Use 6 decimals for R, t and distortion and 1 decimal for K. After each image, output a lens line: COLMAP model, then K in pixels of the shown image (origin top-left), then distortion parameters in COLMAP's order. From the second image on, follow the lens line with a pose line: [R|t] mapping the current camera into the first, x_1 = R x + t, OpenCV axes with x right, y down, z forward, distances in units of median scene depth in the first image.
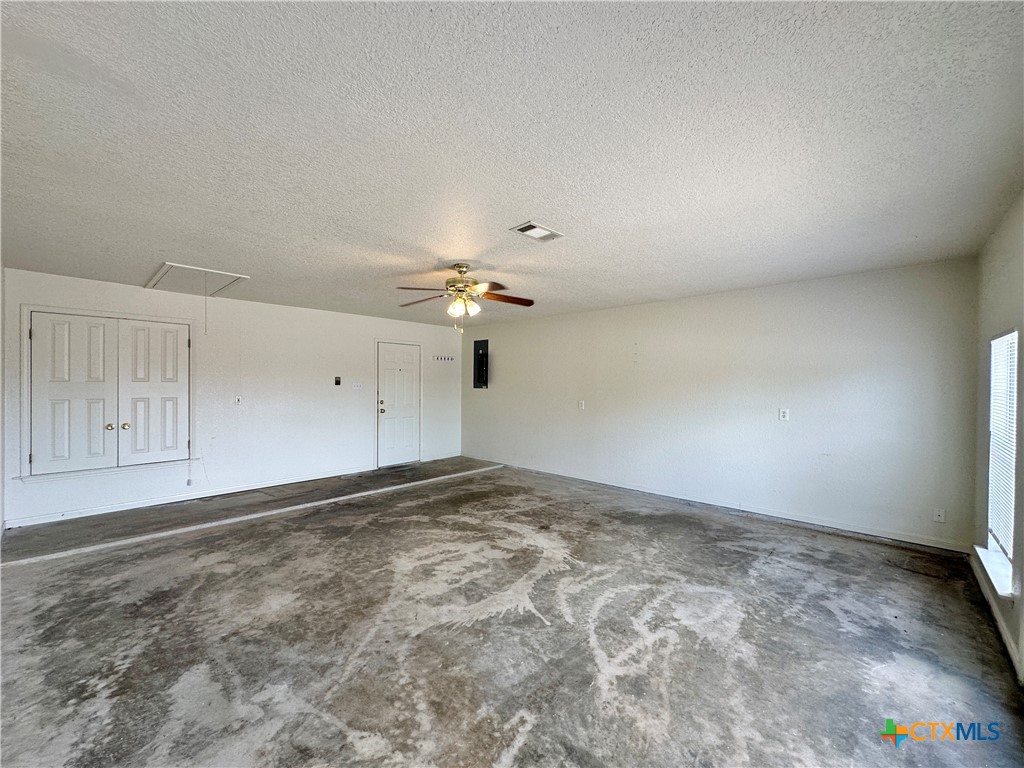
lens RADIAL K [[408.2, 0, 507.7], [0, 408.2, 379.1], [0, 0, 1]] dist [-0.000175, -0.000236]
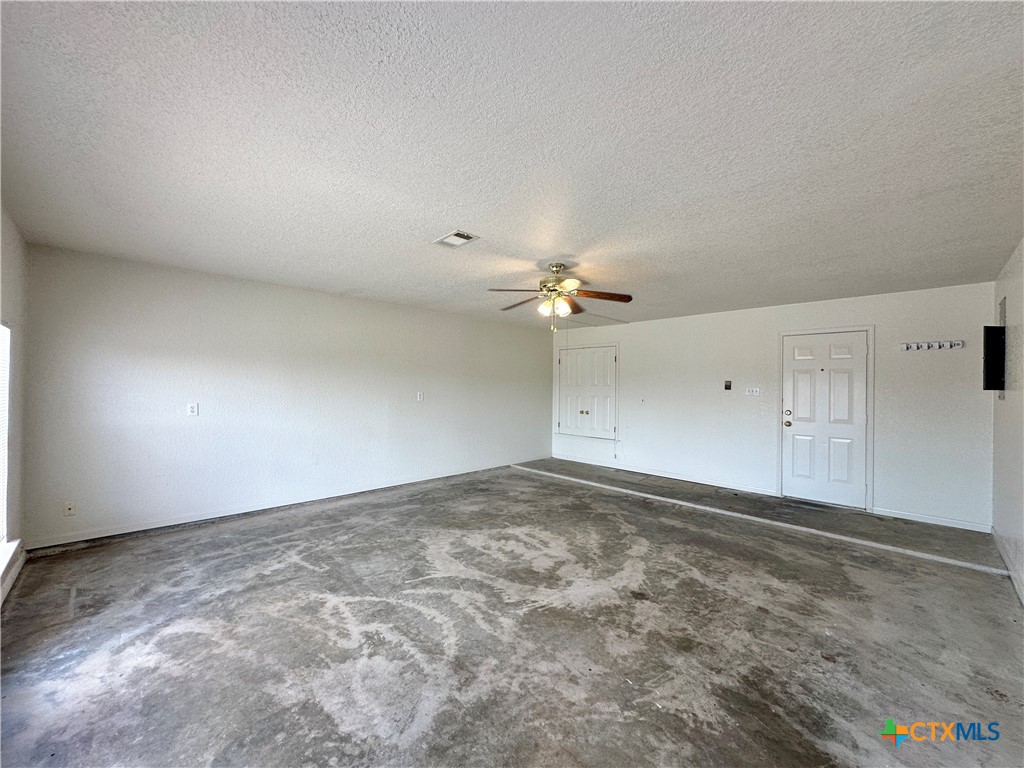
lens RADIAL K [[408.2, 0, 517.4], [0, 408.2, 379.9], [0, 0, 1]] dist [-0.000175, -0.000236]
pose [[-0.027010, -0.021993, -0.999393, 0.906829], [-0.006323, 0.999742, -0.021830, 0.026835], [0.999615, 0.005730, -0.027142, 0.951355]]
